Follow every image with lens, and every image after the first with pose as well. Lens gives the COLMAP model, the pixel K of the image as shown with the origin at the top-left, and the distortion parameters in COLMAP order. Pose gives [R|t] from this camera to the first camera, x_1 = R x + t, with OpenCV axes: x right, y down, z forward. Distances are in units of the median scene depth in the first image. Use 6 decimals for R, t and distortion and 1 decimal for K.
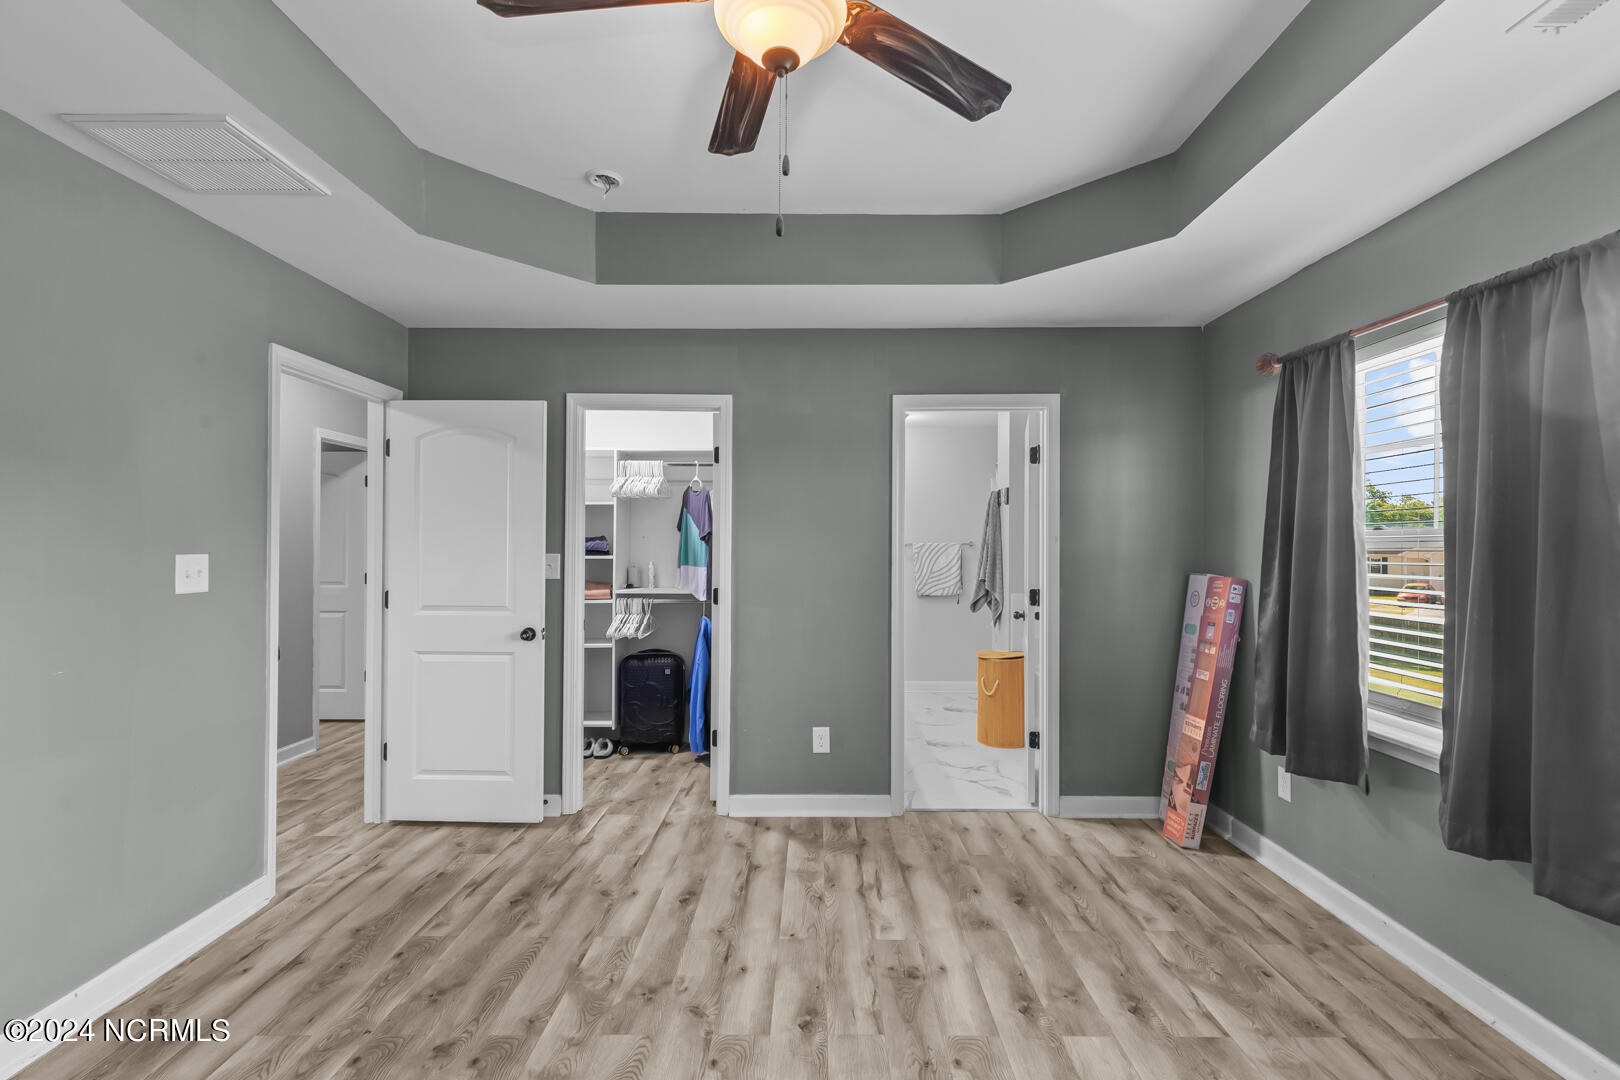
lens RADIAL K [[731.7, 0, 807.9], [0, 731.7, 547.2], [0, 0, 1]] dist [0.007225, -0.001372]
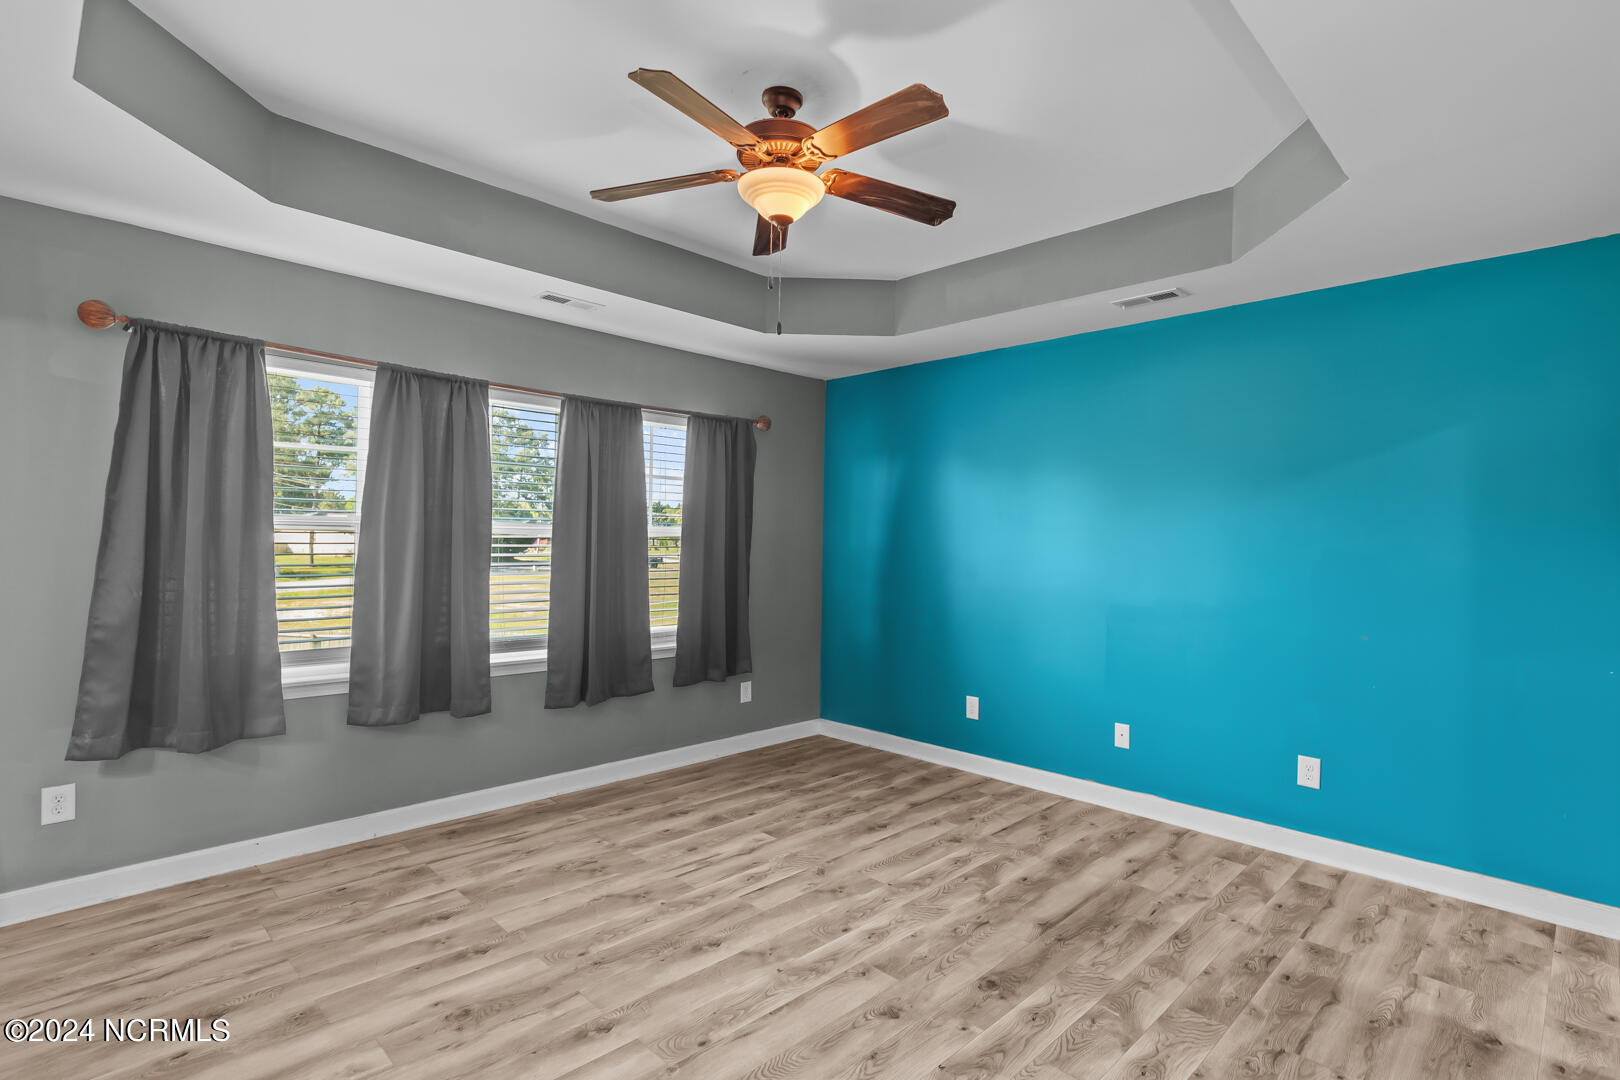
lens RADIAL K [[731.7, 0, 798.9], [0, 731.7, 552.9], [0, 0, 1]] dist [0.007225, -0.001372]
pose [[-0.688397, -0.013619, 0.725206, -0.726057], [-0.015793, 0.999868, 0.003786, 0.011708], [-0.725162, -0.008847, -0.688521, 1.234537]]
